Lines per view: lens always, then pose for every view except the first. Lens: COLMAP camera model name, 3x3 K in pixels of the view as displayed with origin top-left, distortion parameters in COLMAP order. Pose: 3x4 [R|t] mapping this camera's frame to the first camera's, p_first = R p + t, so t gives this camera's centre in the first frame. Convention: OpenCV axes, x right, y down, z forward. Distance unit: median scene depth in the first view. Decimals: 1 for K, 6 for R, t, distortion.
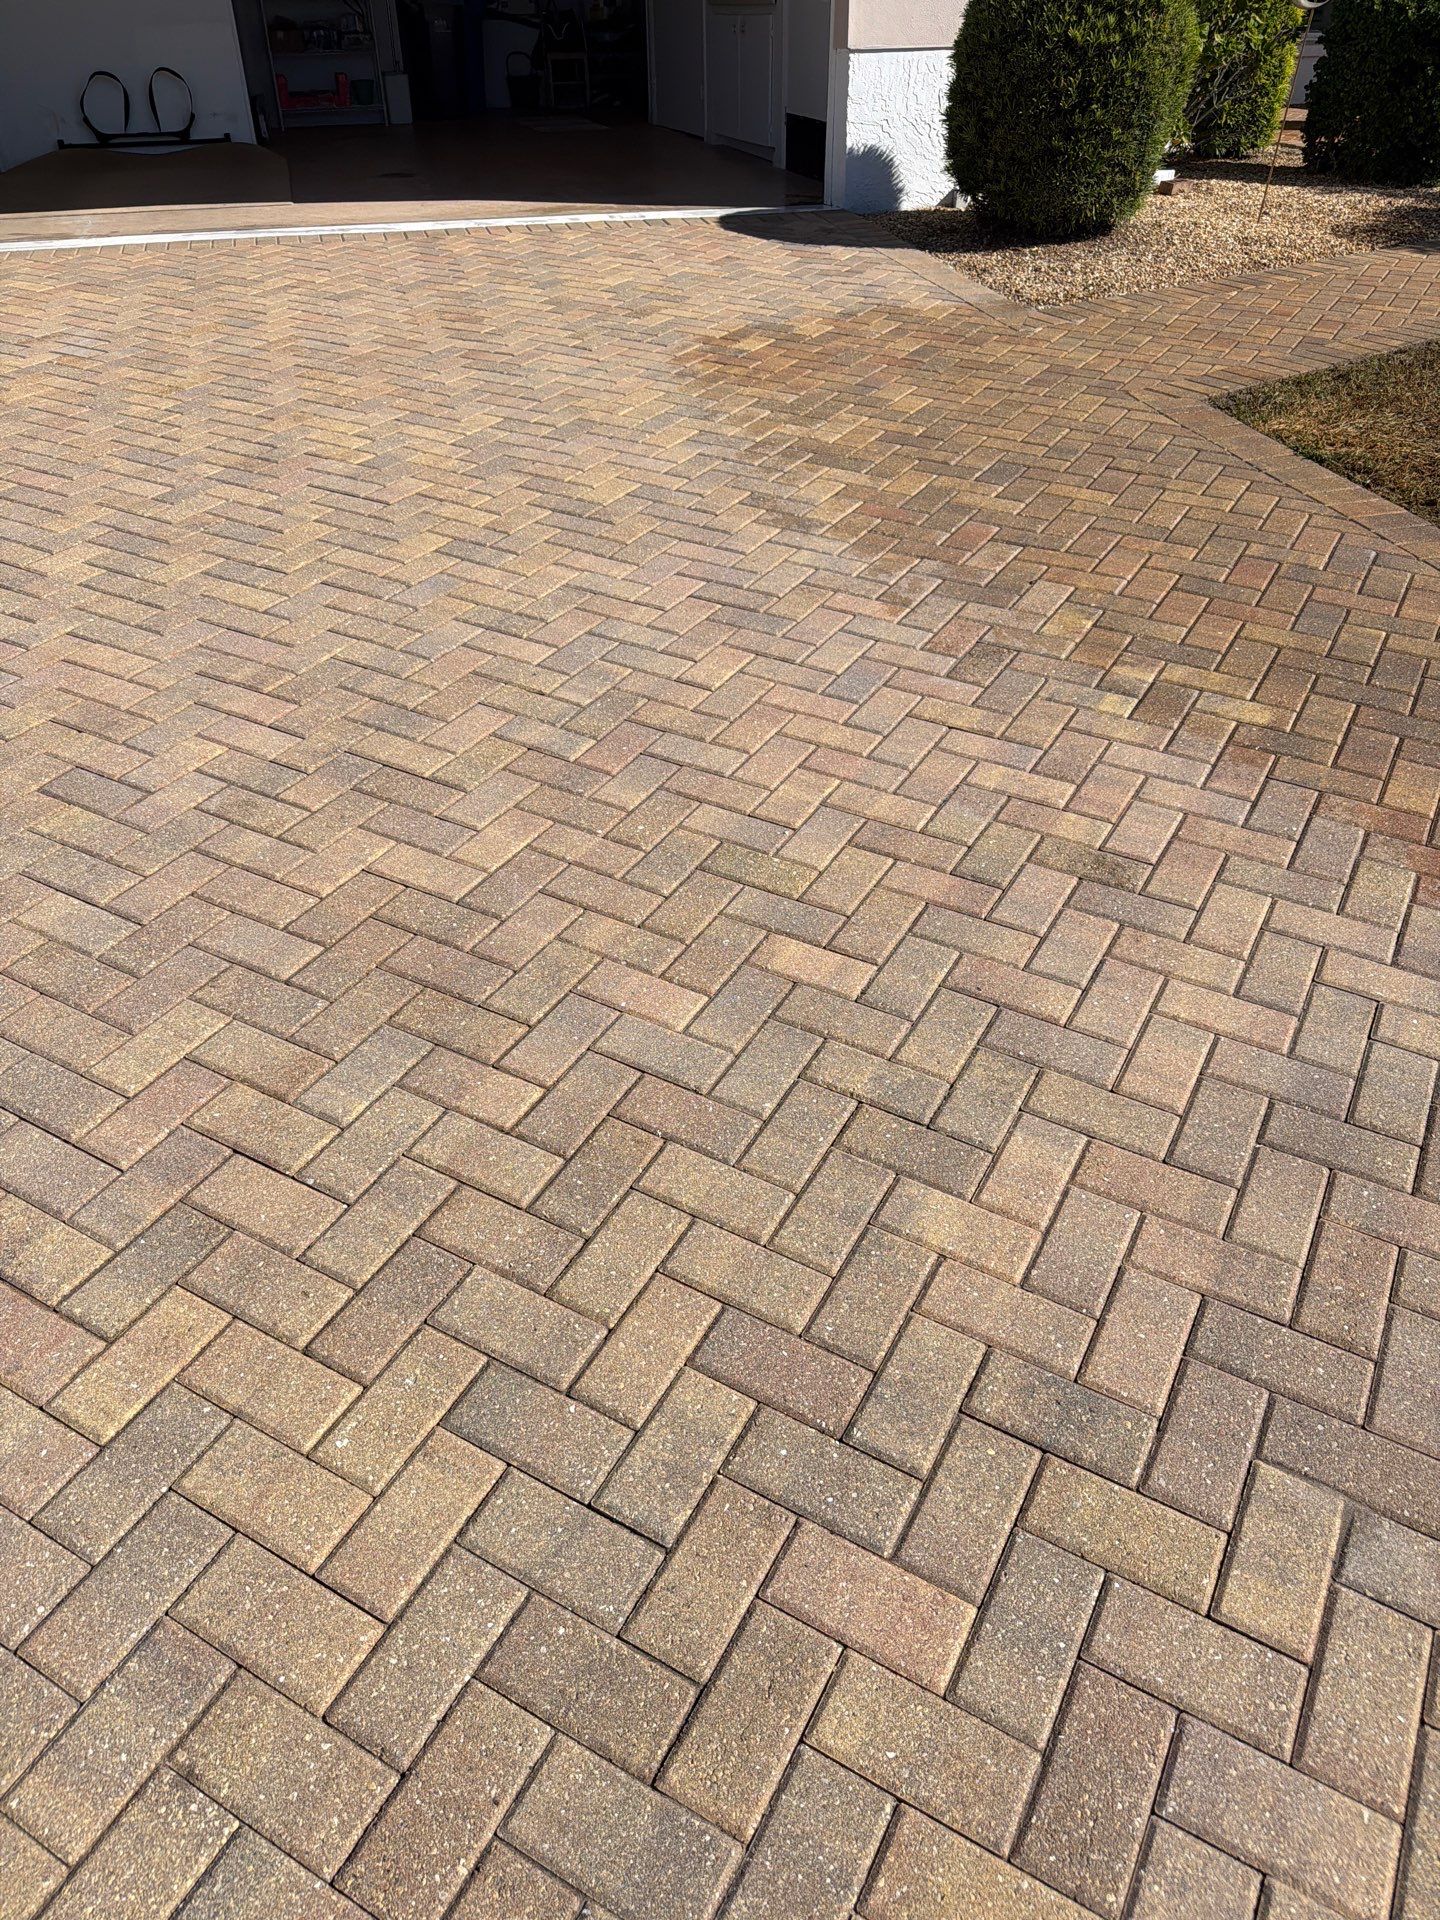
lens RADIAL K [[1360.3, 0, 709.5], [0, 1360.3, 961.9], [0, 0, 1]] dist [0.015925, -0.023864]
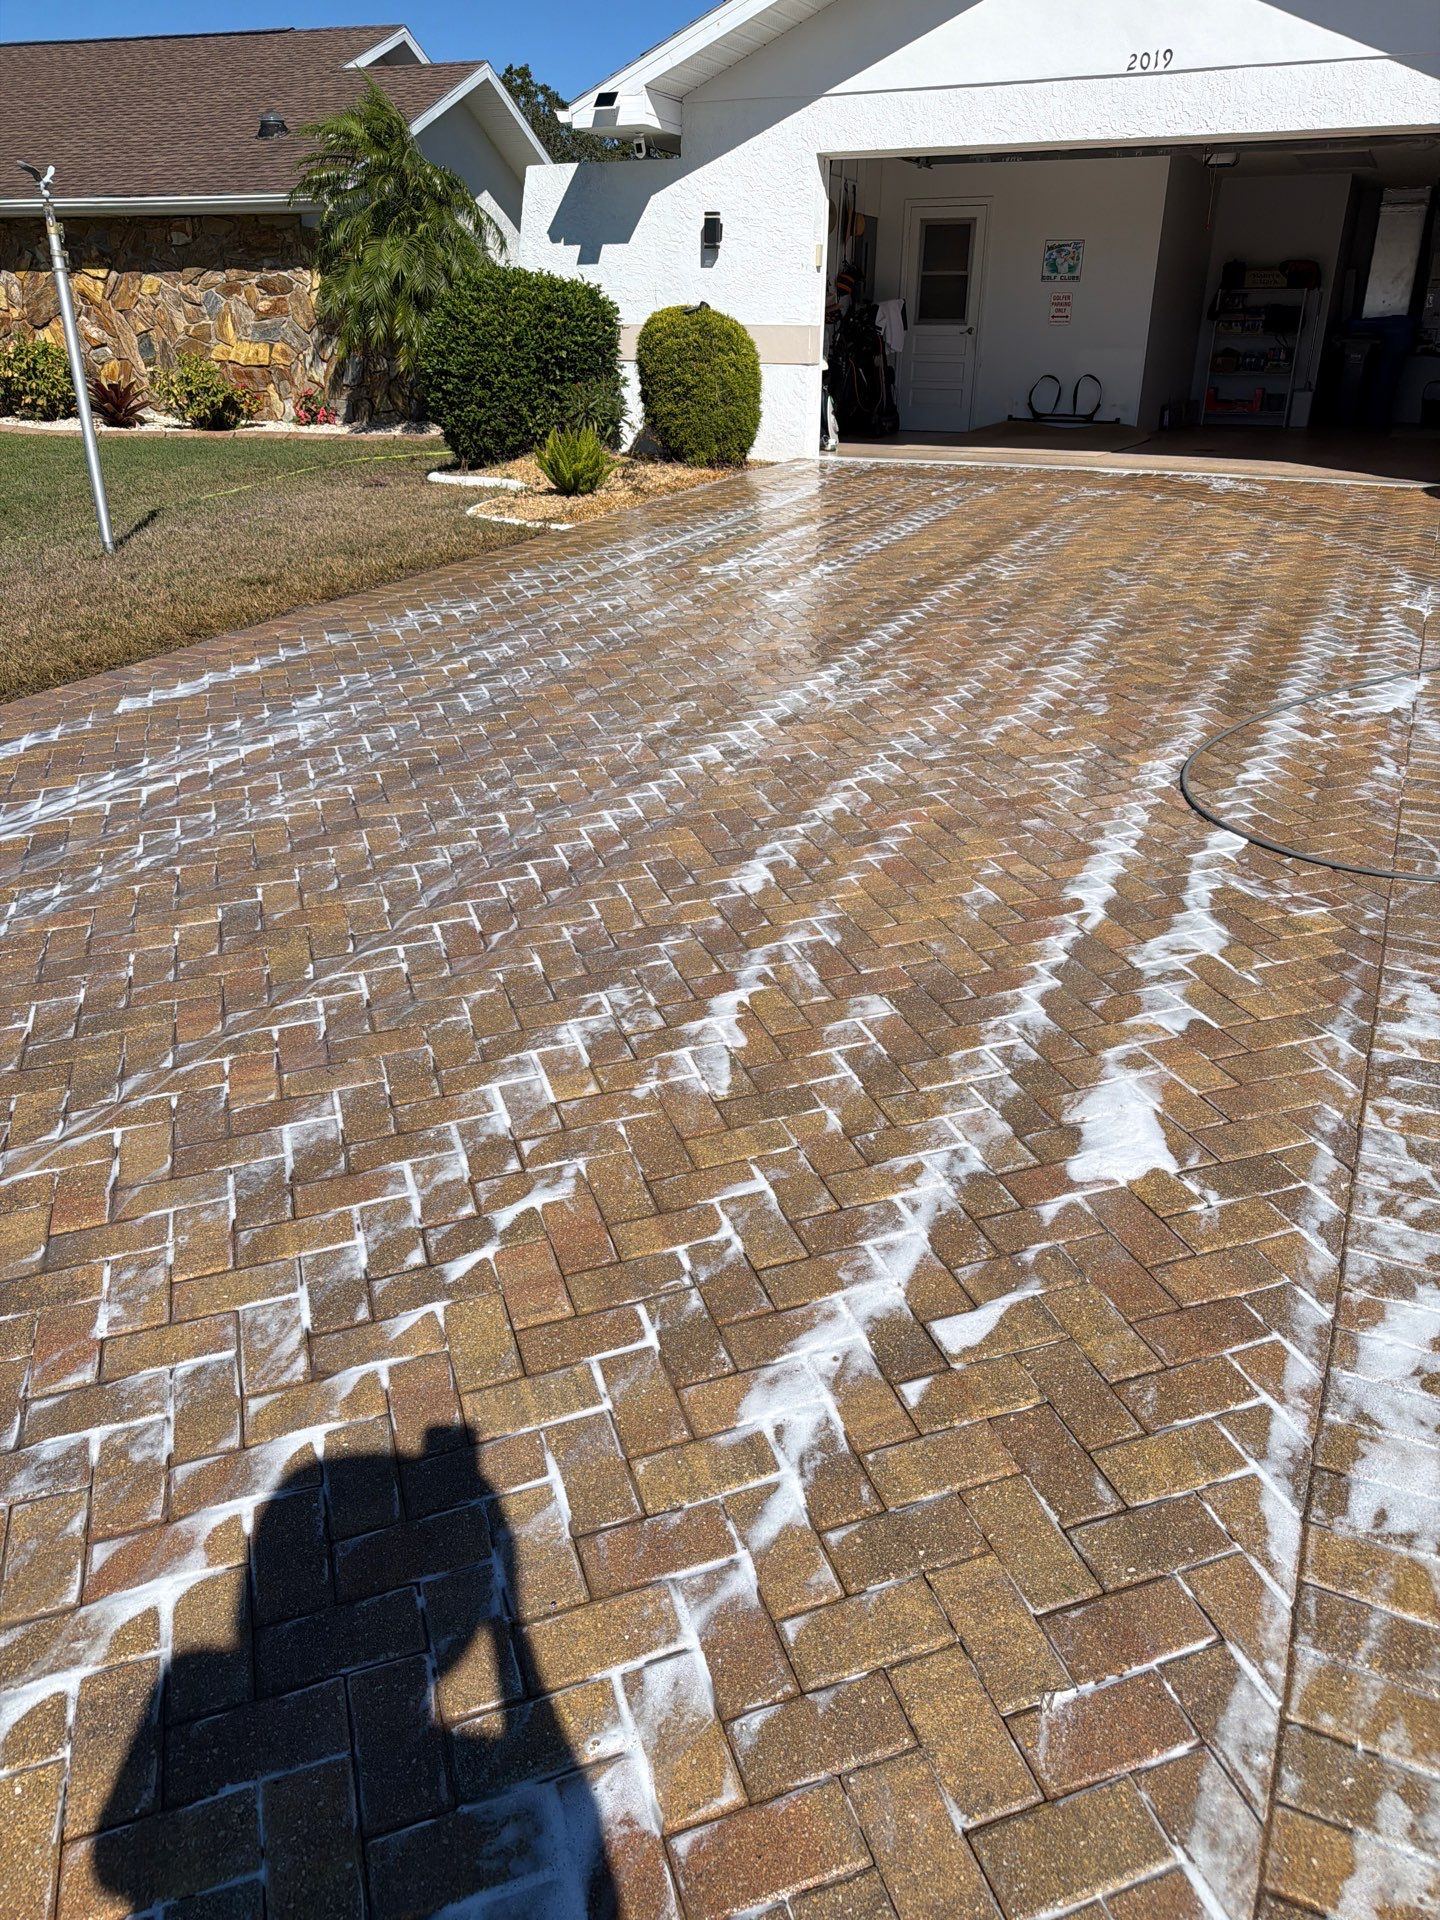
lens RADIAL K [[1360.3, 0, 720.5], [0, 1360.3, 950.6], [0, 0, 1]] dist [0.015925, -0.023864]
pose [[0.746043, 0.288570, -0.600123, 0.656267], [-0.399080, 0.915202, -0.056040, 0.279105], [0.533062, 0.281306, 0.797942, -0.384984]]
